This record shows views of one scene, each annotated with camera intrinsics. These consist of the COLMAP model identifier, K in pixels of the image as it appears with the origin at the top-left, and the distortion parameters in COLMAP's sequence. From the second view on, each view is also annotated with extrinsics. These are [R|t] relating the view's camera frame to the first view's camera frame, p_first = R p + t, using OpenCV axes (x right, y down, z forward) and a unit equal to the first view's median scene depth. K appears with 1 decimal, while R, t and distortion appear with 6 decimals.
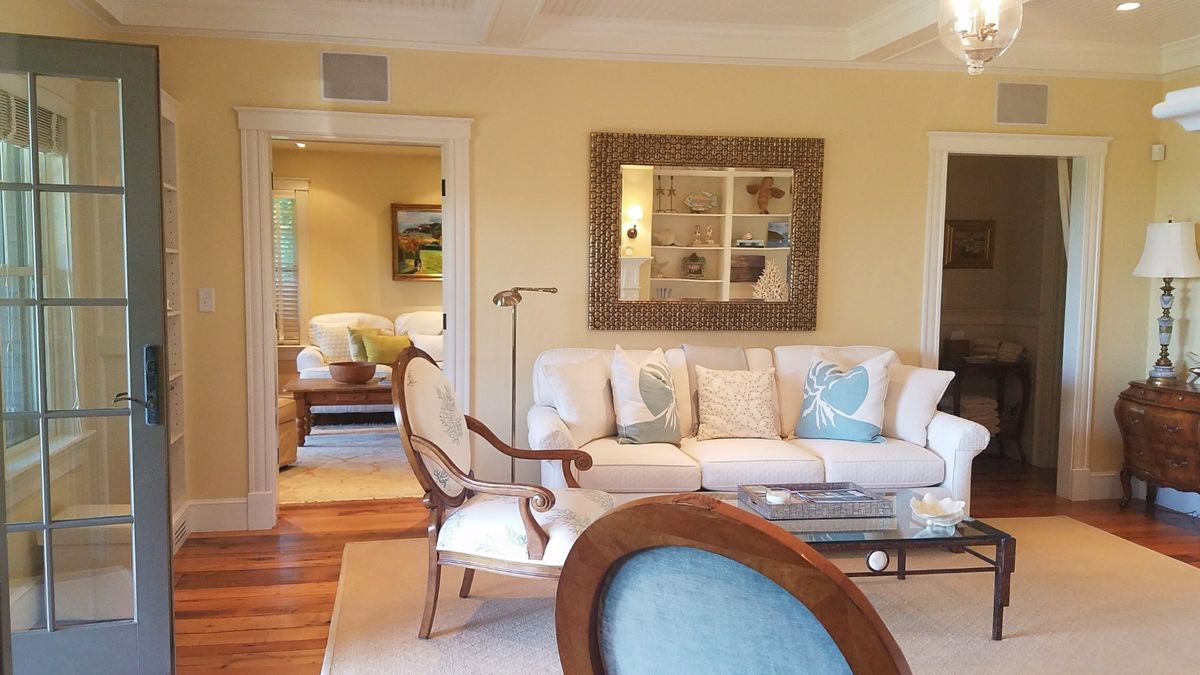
lens RADIAL K [[918.2, 0, 600.0], [0, 918.2, 337.5], [0, 0, 1]] dist [-0.000459, -0.000049]
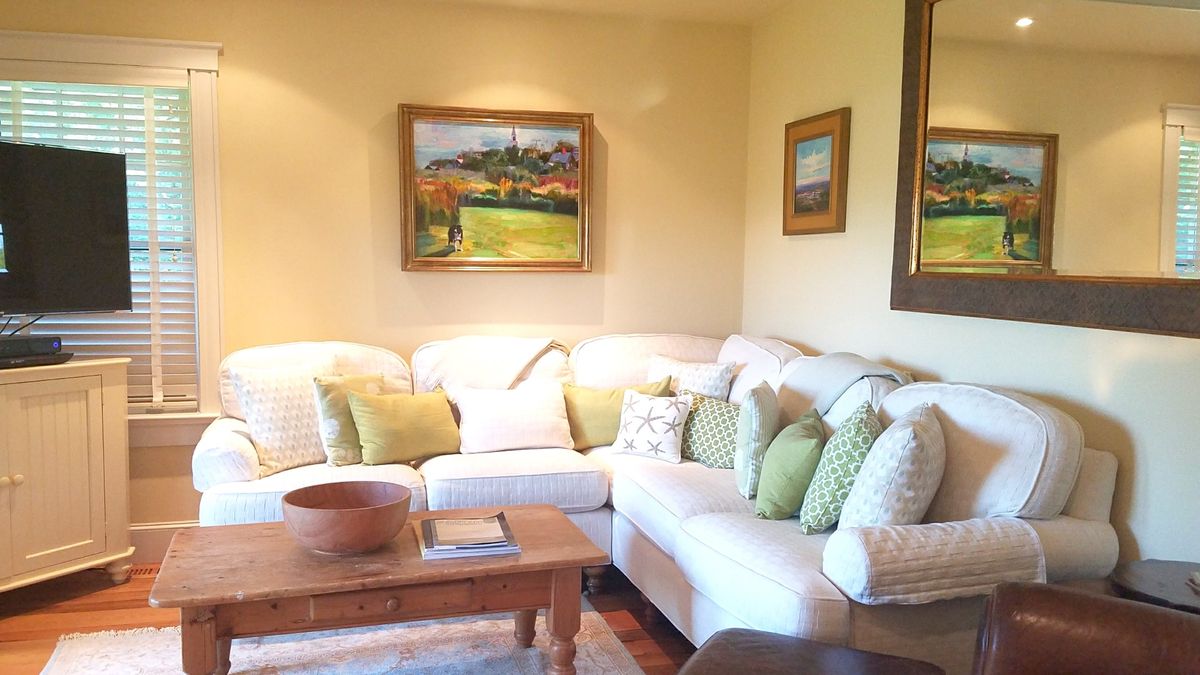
lens RADIAL K [[979.3, 0, 600.0], [0, 979.3, 337.5], [0, 0, 1]] dist [0.003971, 0.000665]
pose [[0.997646, -0.004477, 0.068427, -0.160072], [0.004876, 0.999972, -0.005666, -0.024817], [-0.068400, 0.005986, 0.997640, 0.495471]]
